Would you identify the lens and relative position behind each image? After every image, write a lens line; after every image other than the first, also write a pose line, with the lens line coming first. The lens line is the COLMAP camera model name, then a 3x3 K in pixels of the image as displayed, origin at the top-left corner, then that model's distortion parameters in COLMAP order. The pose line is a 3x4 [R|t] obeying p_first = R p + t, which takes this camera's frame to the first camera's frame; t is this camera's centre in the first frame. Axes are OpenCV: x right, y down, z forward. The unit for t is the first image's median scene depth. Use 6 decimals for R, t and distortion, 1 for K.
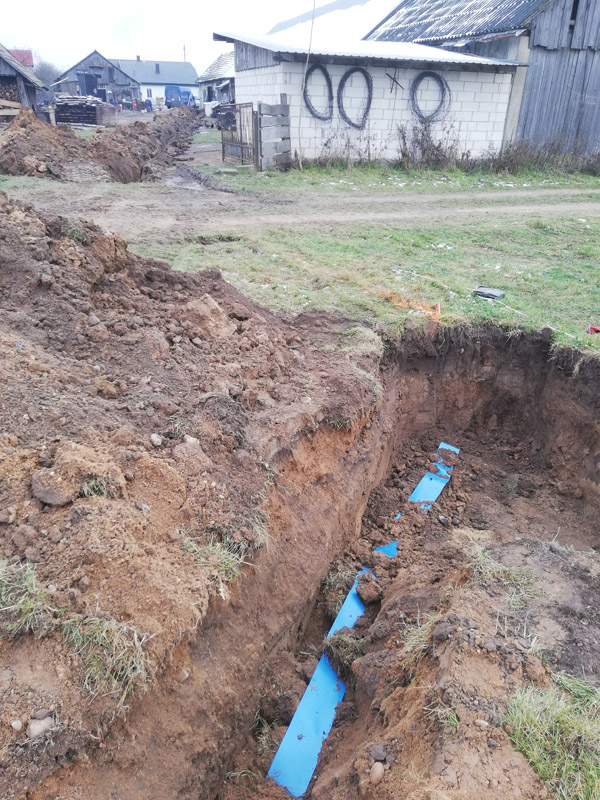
lens RADIAL K [[592.7, 0, 301.8], [0, 592.7, 365.6], [0, 0, 1]] dist [0.055520, -0.077134]
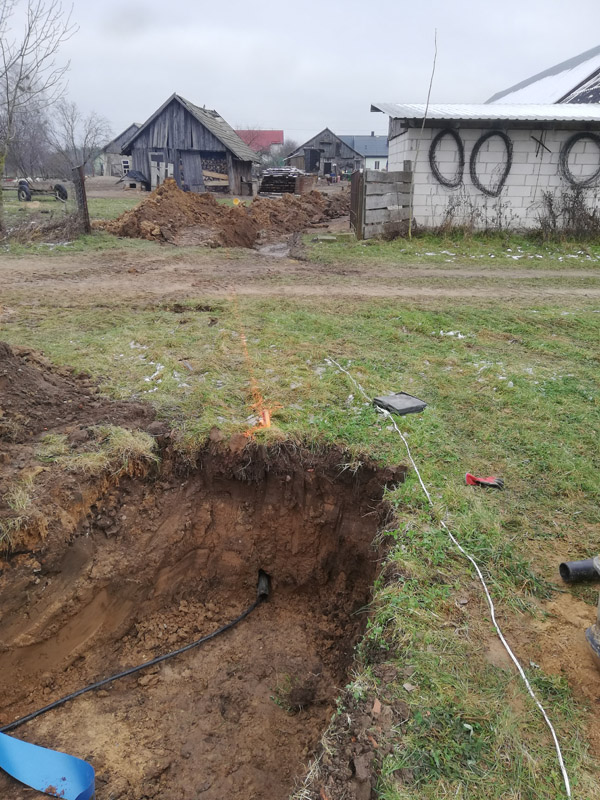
lens RADIAL K [[592.7, 0, 301.8], [0, 592.7, 365.6], [0, 0, 1]] dist [0.055520, -0.077134]
pose [[0.933106, 0.098038, -0.345981, 0.167700], [-0.132898, 0.988019, -0.078458, -0.034407], [0.334144, 0.119190, 0.934956, 0.091166]]
